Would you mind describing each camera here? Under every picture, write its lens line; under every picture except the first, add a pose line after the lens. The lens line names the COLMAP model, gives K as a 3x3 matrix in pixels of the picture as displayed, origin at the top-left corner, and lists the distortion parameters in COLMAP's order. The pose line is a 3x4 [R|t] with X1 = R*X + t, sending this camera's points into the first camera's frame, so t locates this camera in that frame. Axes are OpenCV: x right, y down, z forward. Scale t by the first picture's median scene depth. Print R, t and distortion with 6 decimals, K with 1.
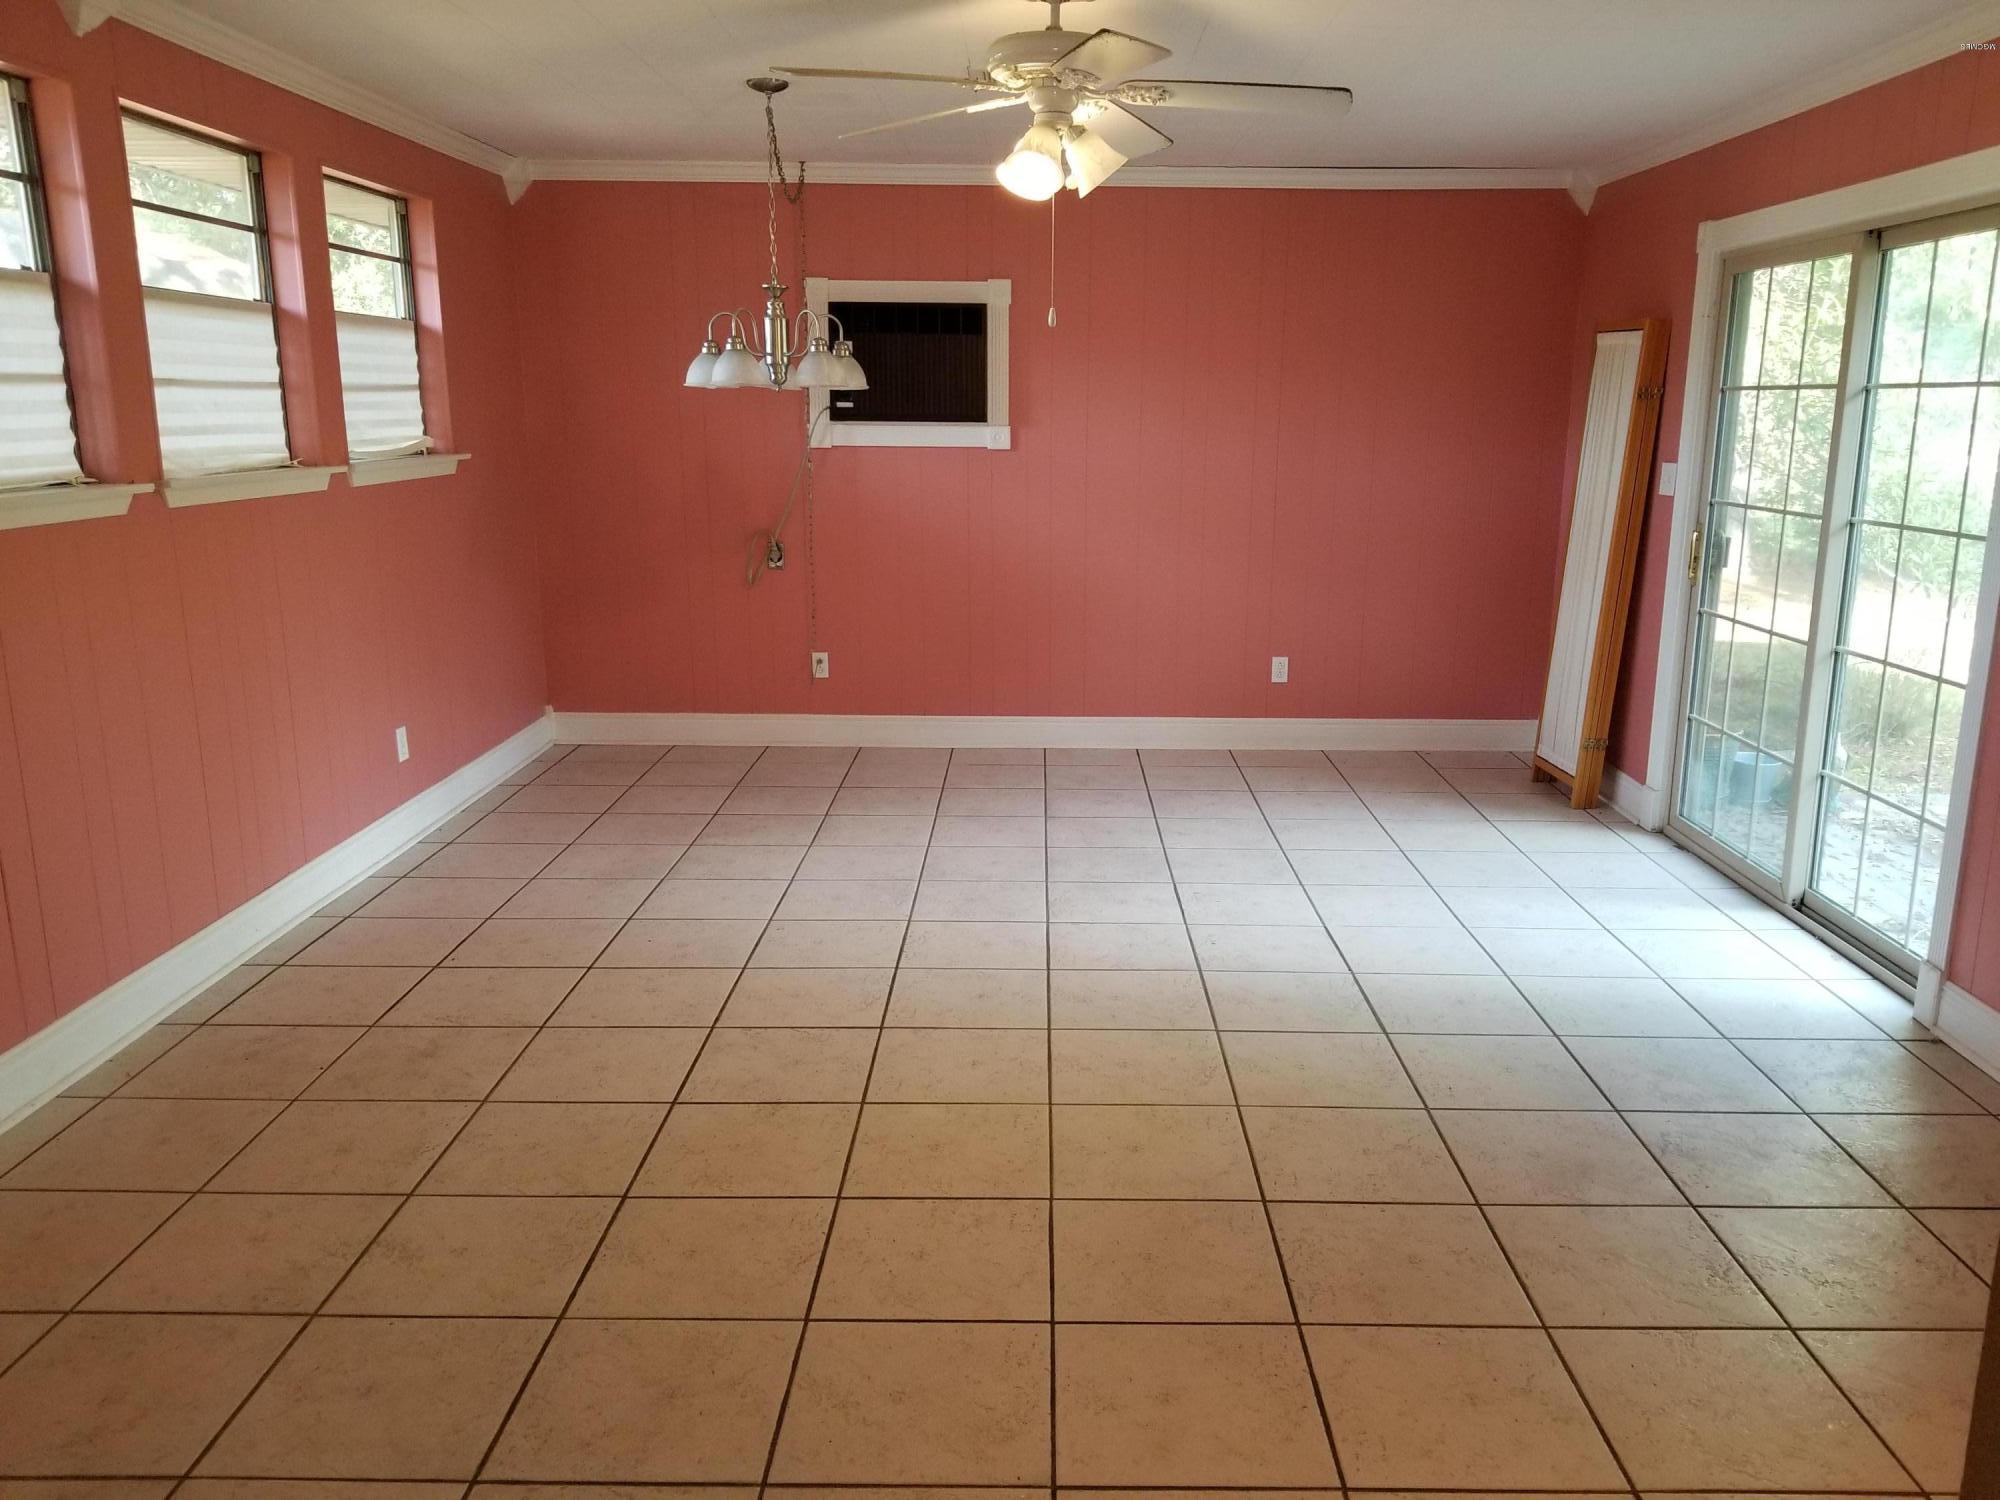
lens RADIAL K [[1570.5, 0, 1037.2], [0, 1570.5, 752.5], [0, 0, 1]] dist [0.072259, -0.113338]
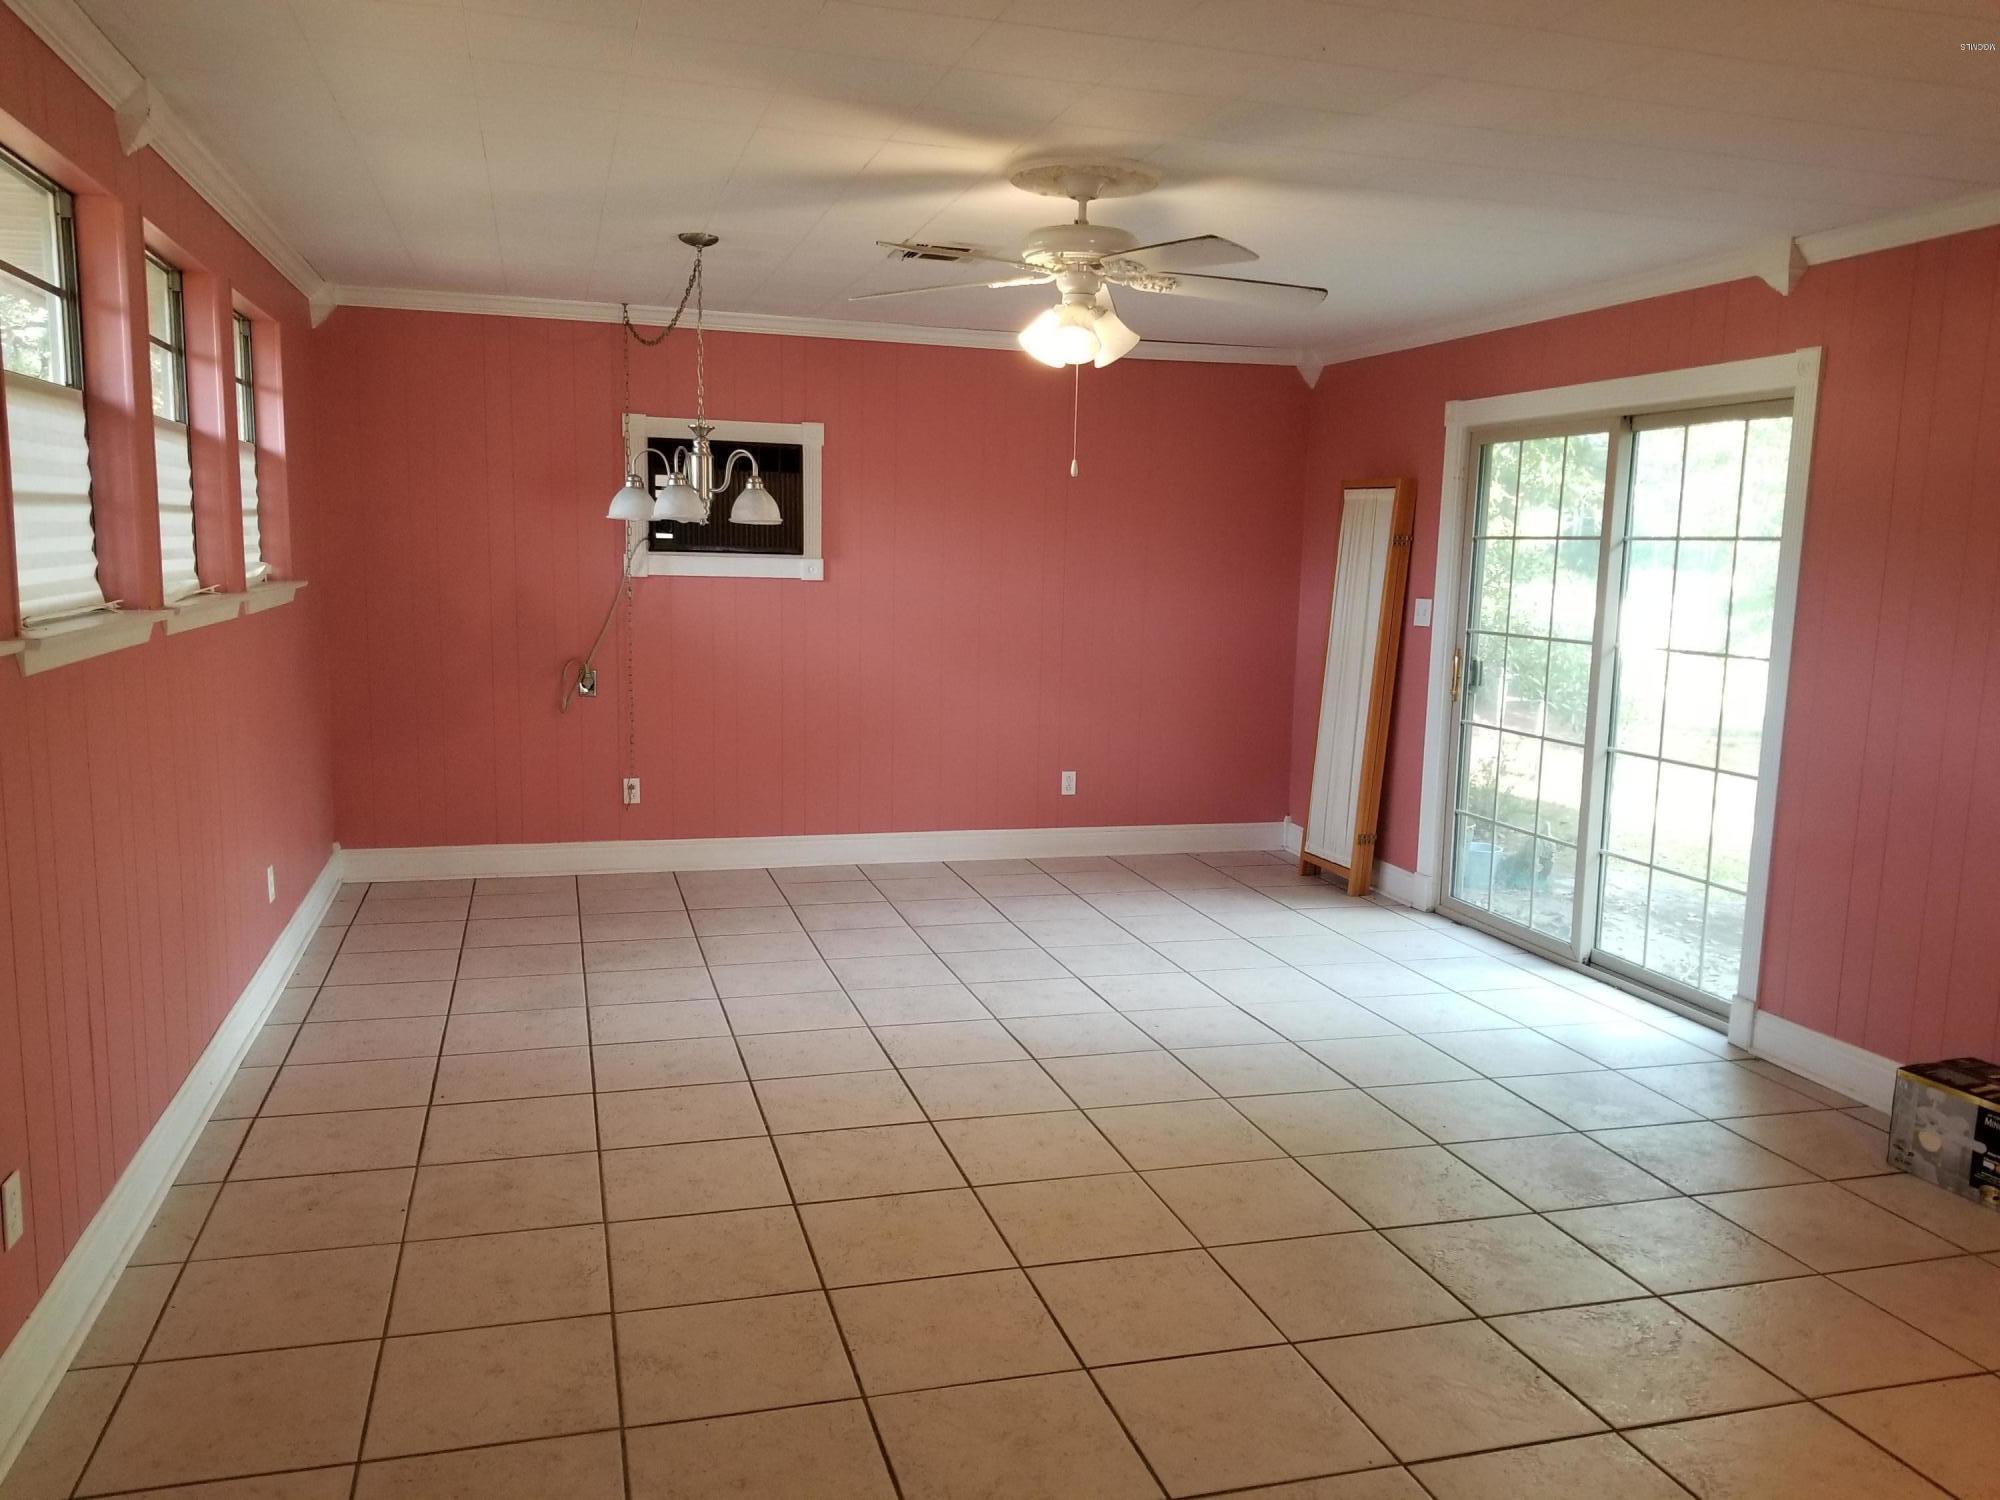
lens RADIAL K [[1561.2, 0, 1007.3], [0, 1561.2, 757.2], [0, 0, 1]] dist [0.088701, -0.149105]
pose [[0.959767, -0.022312, 0.279909, -0.246181], [0.044039, 0.996463, -0.071574, 0.006333], [-0.277322, 0.081021, 0.957355, -0.030935]]
